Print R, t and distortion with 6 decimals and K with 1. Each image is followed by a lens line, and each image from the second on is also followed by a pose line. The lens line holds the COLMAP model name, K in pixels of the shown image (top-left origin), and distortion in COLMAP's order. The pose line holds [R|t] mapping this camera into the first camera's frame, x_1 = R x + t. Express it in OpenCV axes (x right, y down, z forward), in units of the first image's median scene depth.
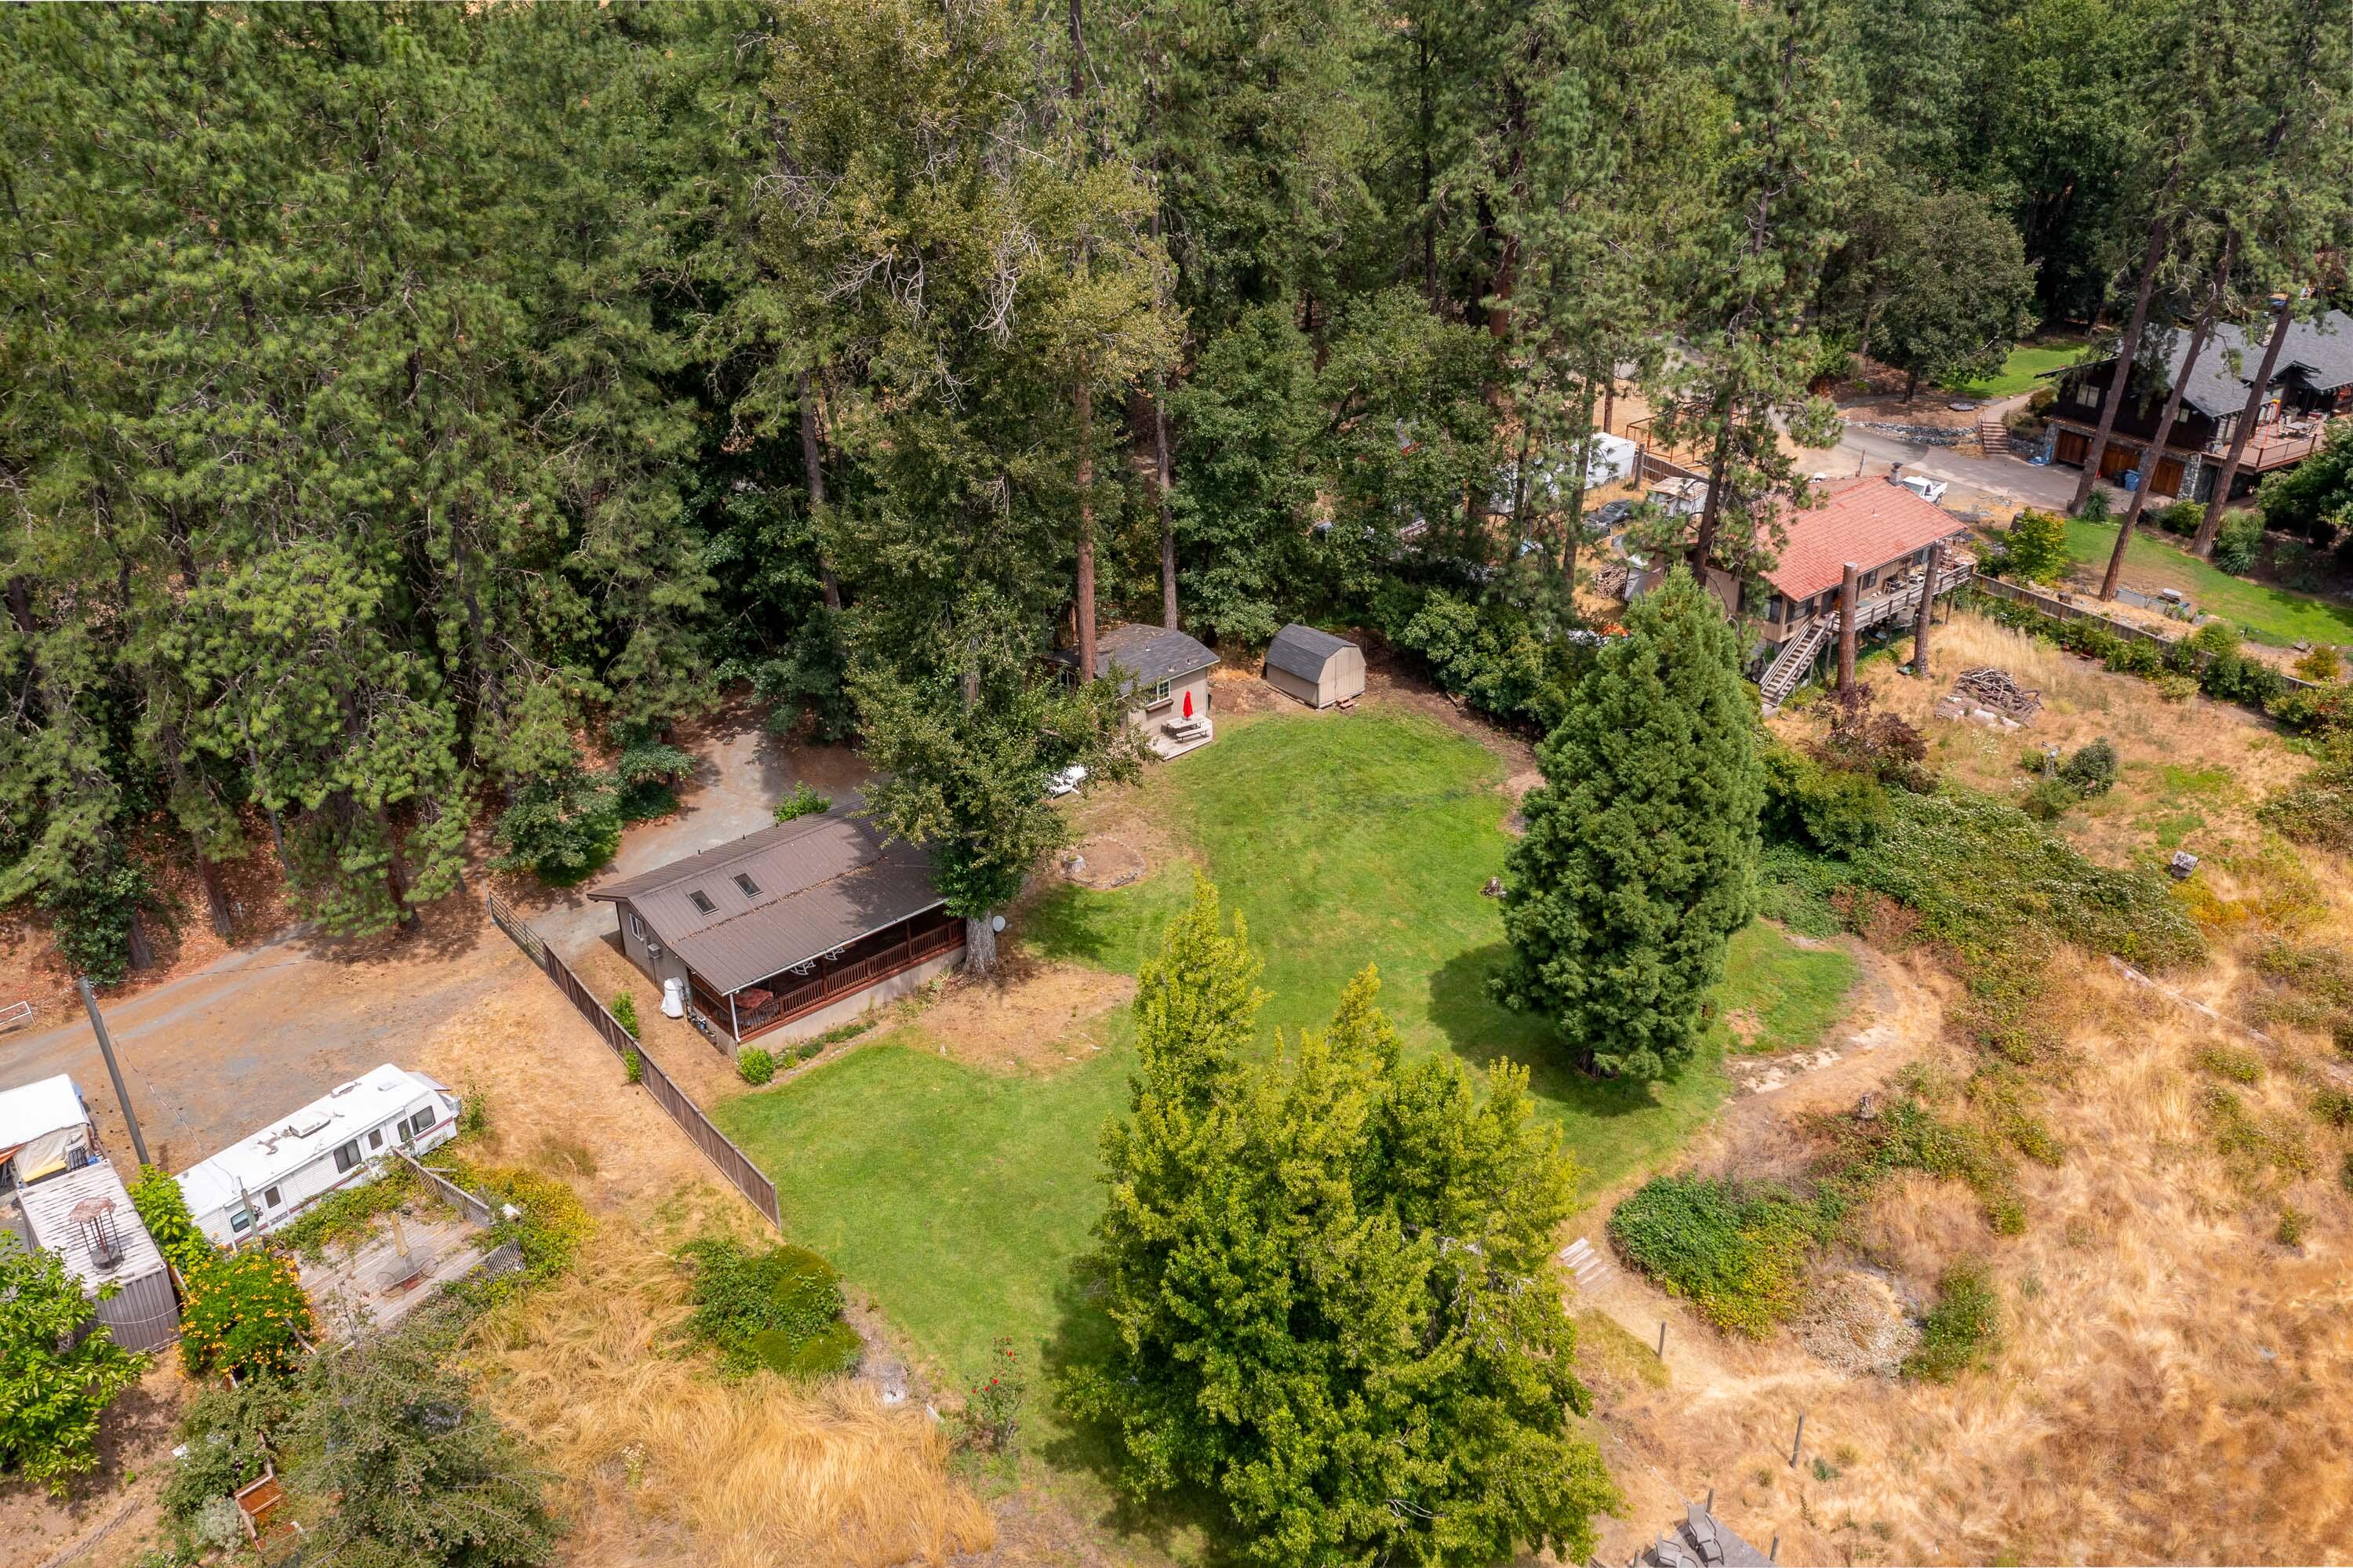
lens RADIAL K [[1855.2, 0, 1169.0], [0, 1855.2, 786.4], [0, 0, 1]] dist [-0.012358, 0.013987]
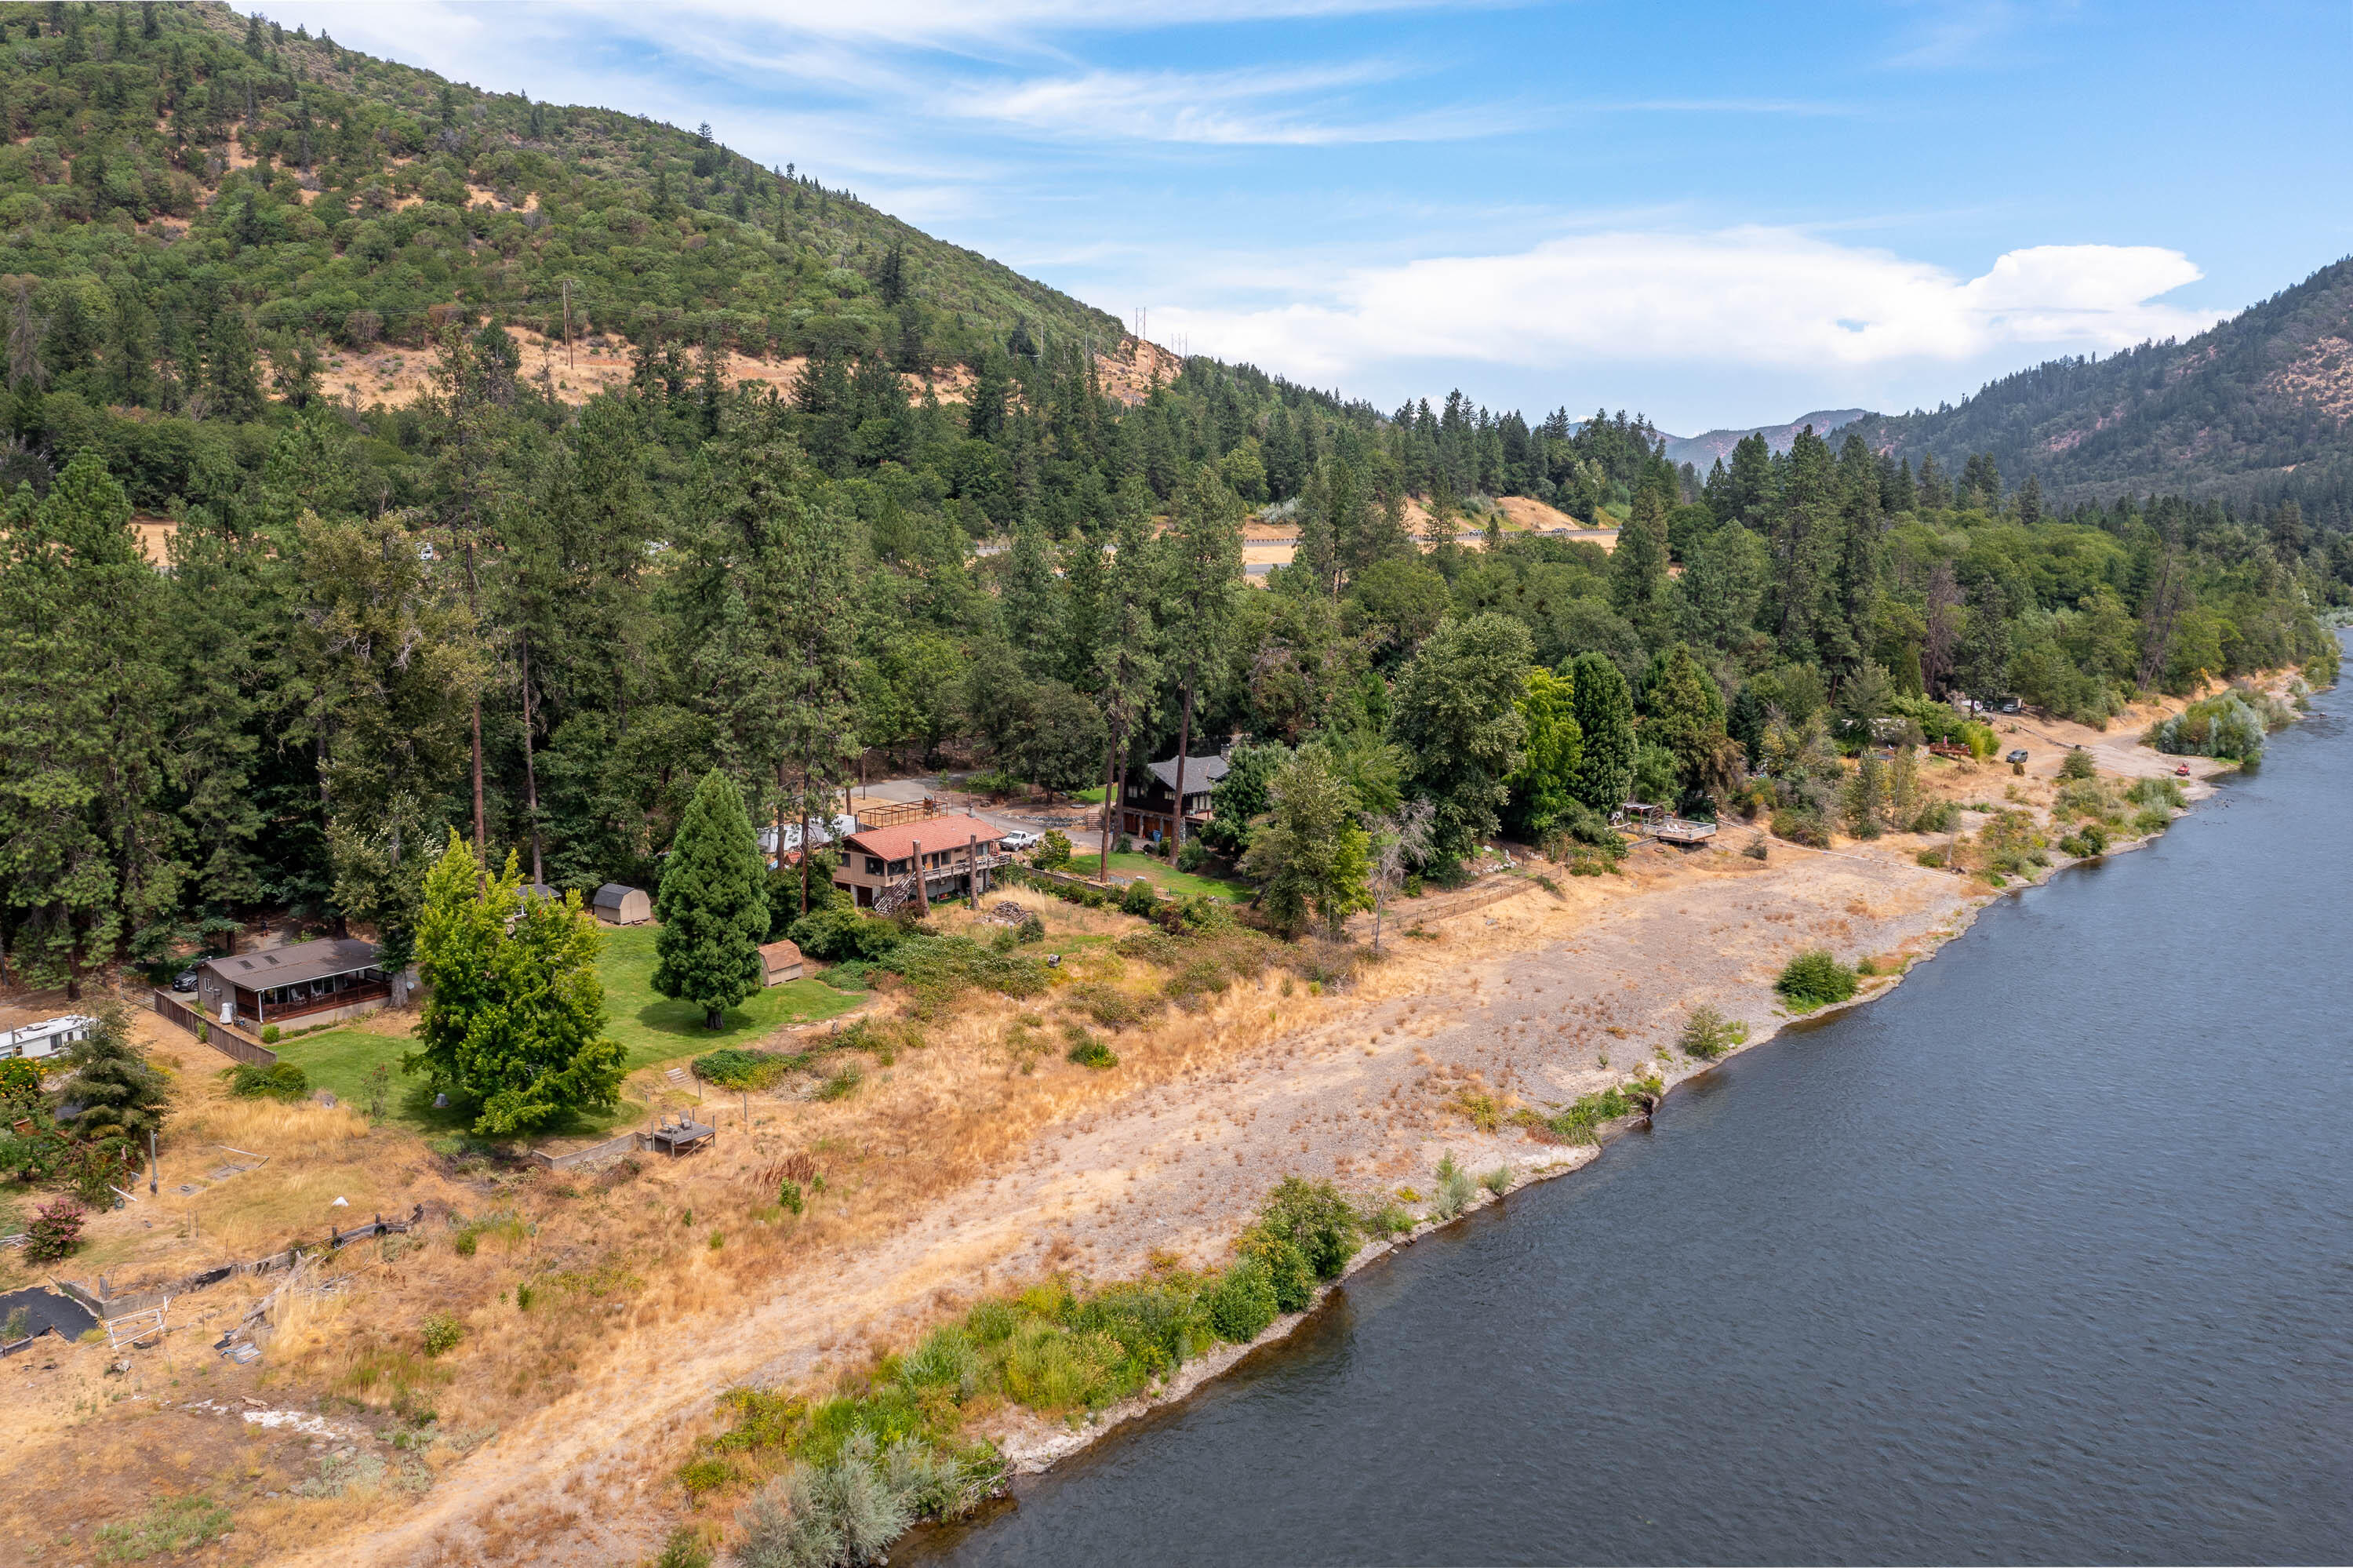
lens RADIAL K [[1855.2, 0, 1173.3], [0, 1855.2, 785.8], [0, 0, 1]] dist [-0.012358, 0.013987]
pose [[0.975100, -0.012429, 0.221416, 0.276649], [0.081829, 0.948137, -0.307148, 0.570652], [-0.206115, 0.317618, 0.925546, -1.087215]]
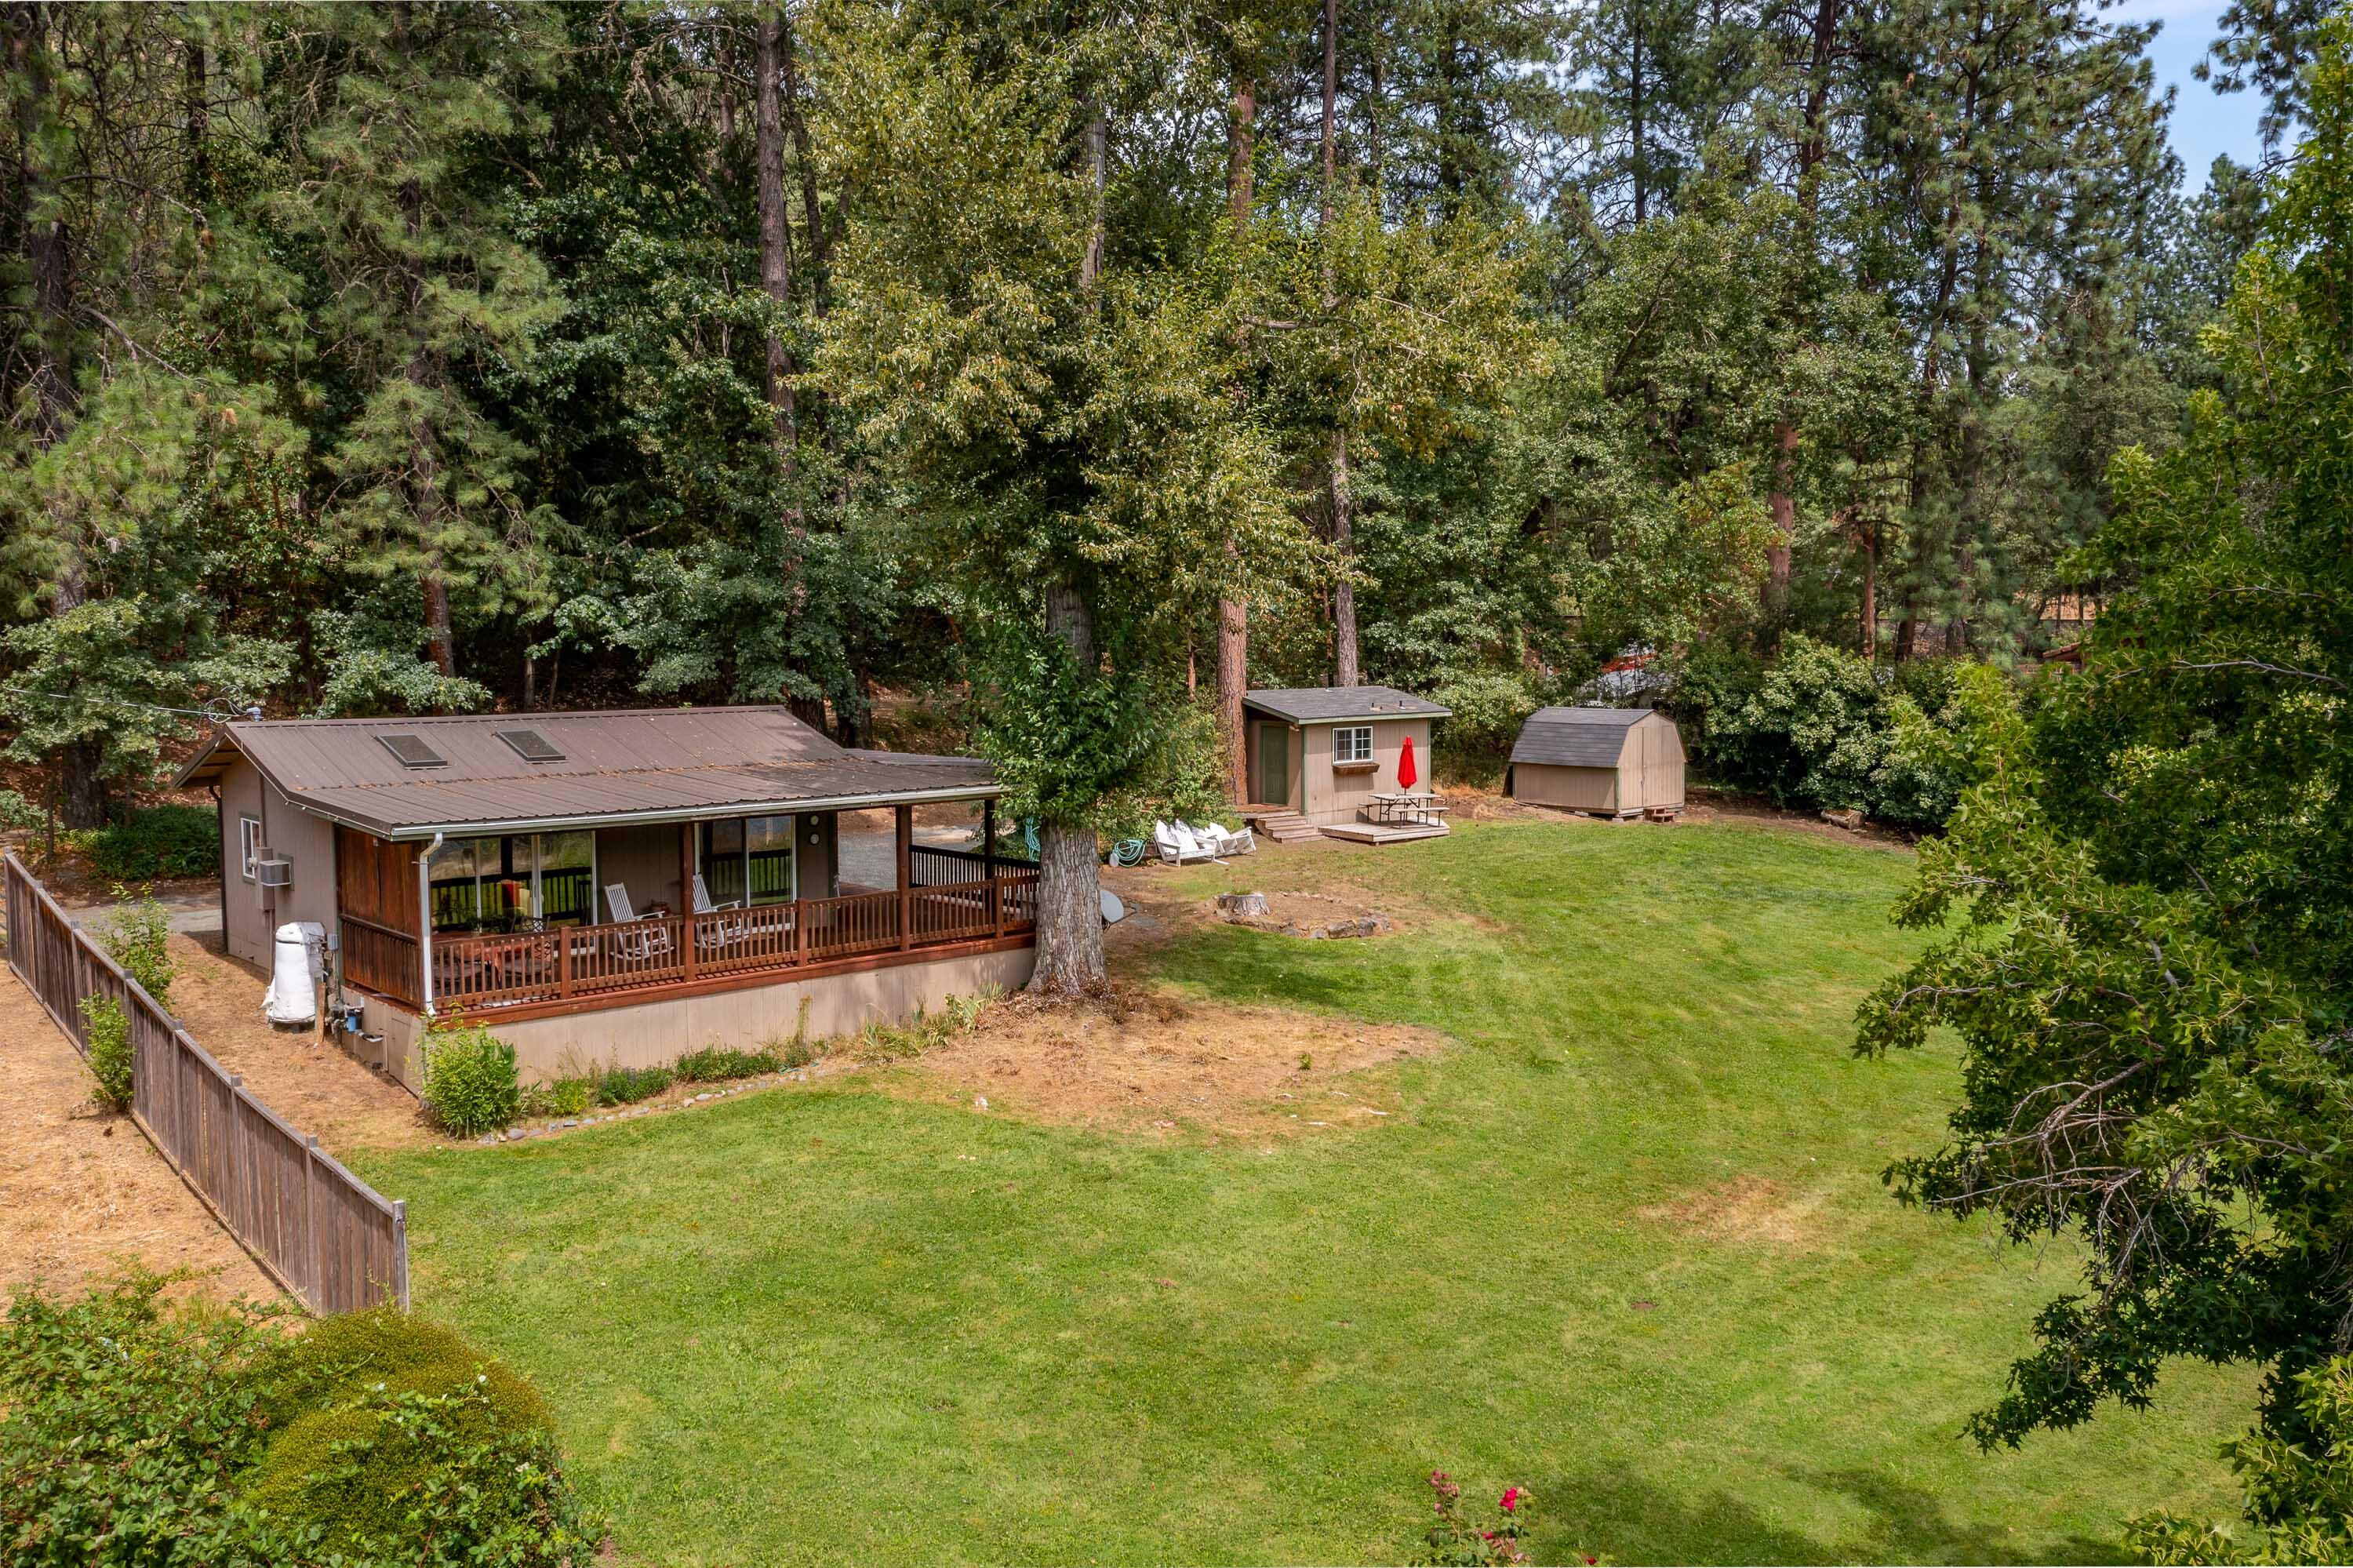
lens RADIAL K [[1855.2, 0, 1182.8], [0, 1855.2, 796.9], [0, 0, 1]] dist [-0.012358, 0.013987]
pose [[0.999636, 0.015299, 0.022231, -0.090493], [-0.005860, 0.927175, -0.374583, 0.226942], [-0.026342, 0.374317, 0.926927, 0.624853]]
